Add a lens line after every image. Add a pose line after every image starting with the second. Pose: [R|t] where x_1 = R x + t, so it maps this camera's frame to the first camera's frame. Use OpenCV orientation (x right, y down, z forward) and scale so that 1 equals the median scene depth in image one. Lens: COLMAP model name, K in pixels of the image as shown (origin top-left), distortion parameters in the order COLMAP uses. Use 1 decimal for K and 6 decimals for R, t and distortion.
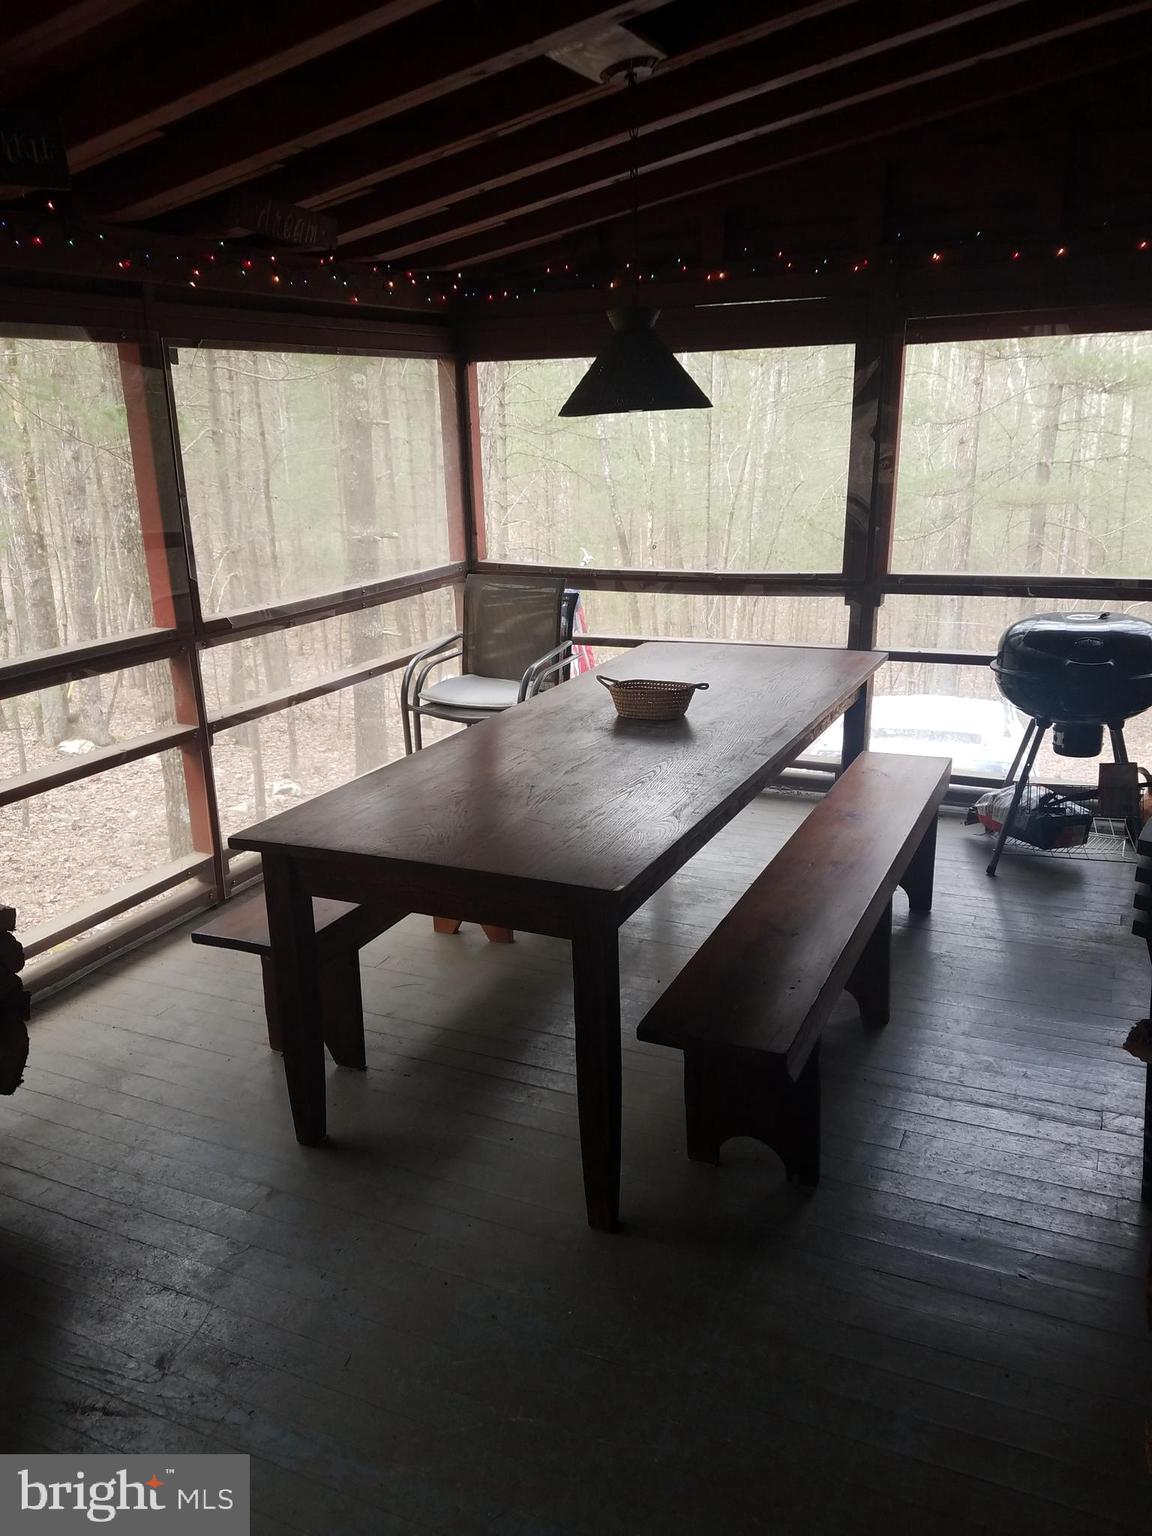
lens RADIAL K [[1187.4, 0, 576.0], [0, 1187.4, 768.0], [0, 0, 1]] dist [0.166670, 0.000821]
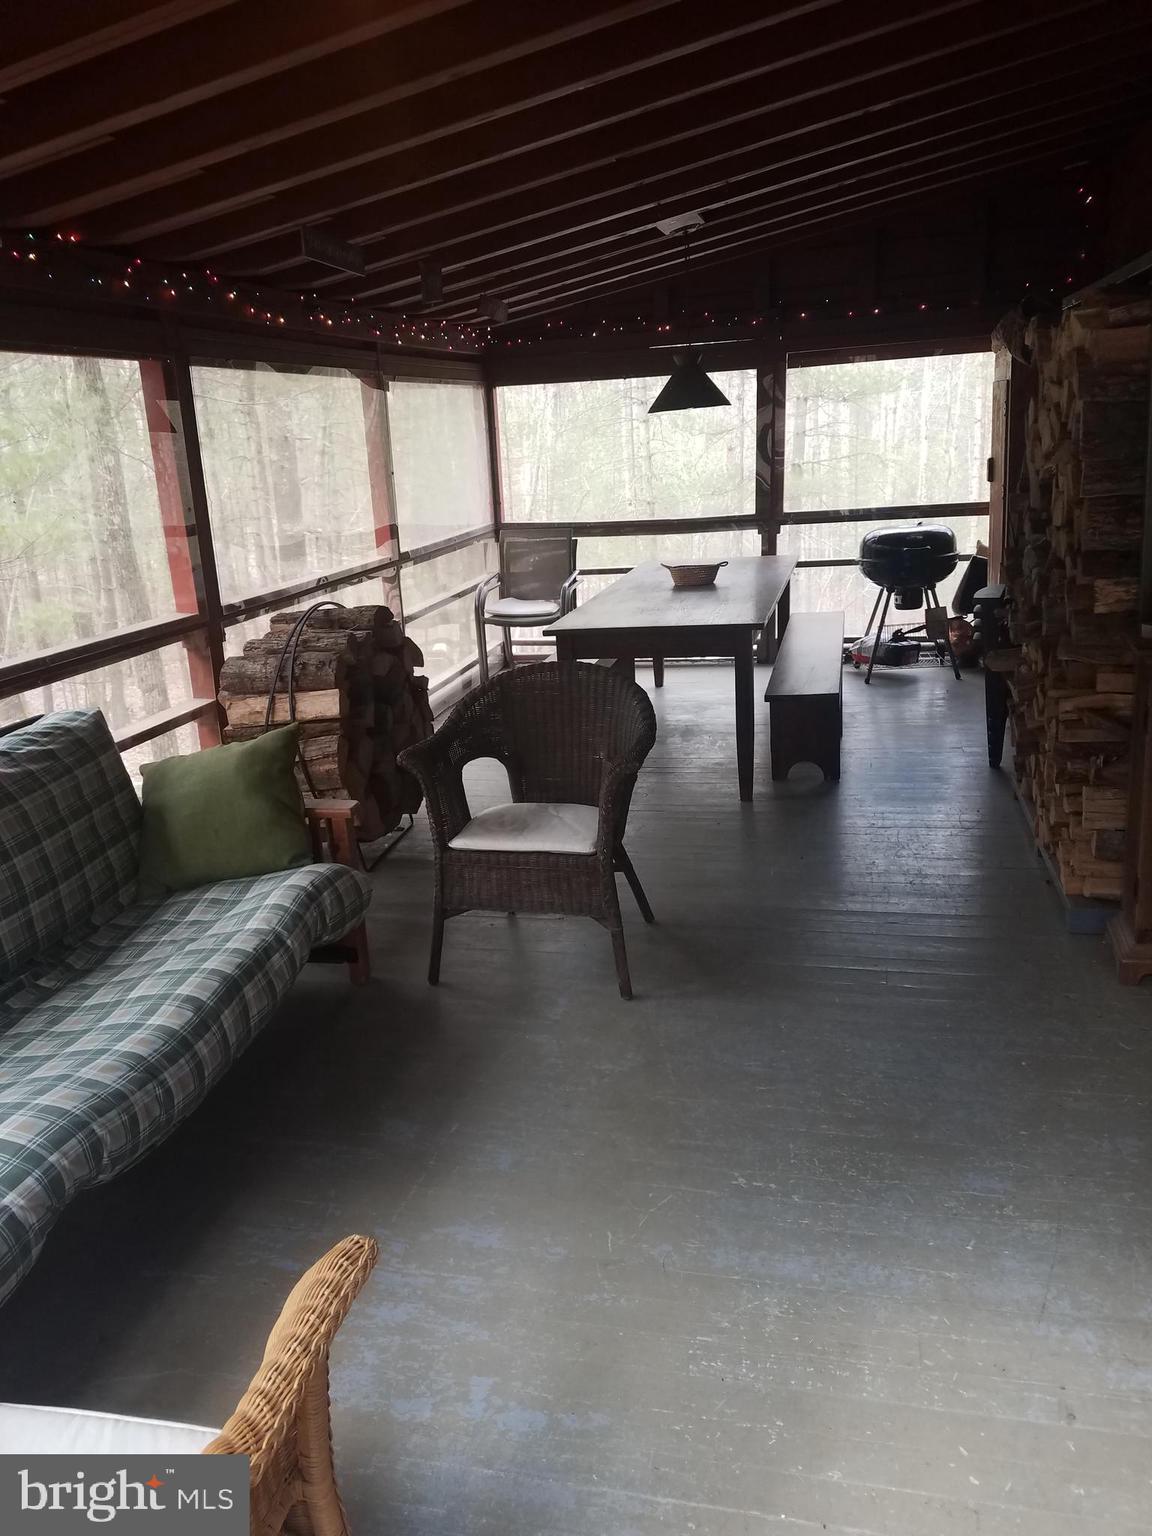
lens RADIAL K [[1178.2, 0, 576.8], [0, 1178.2, 731.7], [0, 0, 1]] dist [0.362612, 0.000211]
pose [[0.979243, -0.073872, 0.188746, -0.328267], [0.081909, 0.996021, -0.035128, 0.159770], [-0.185400, 0.049859, 0.981397, -0.492641]]
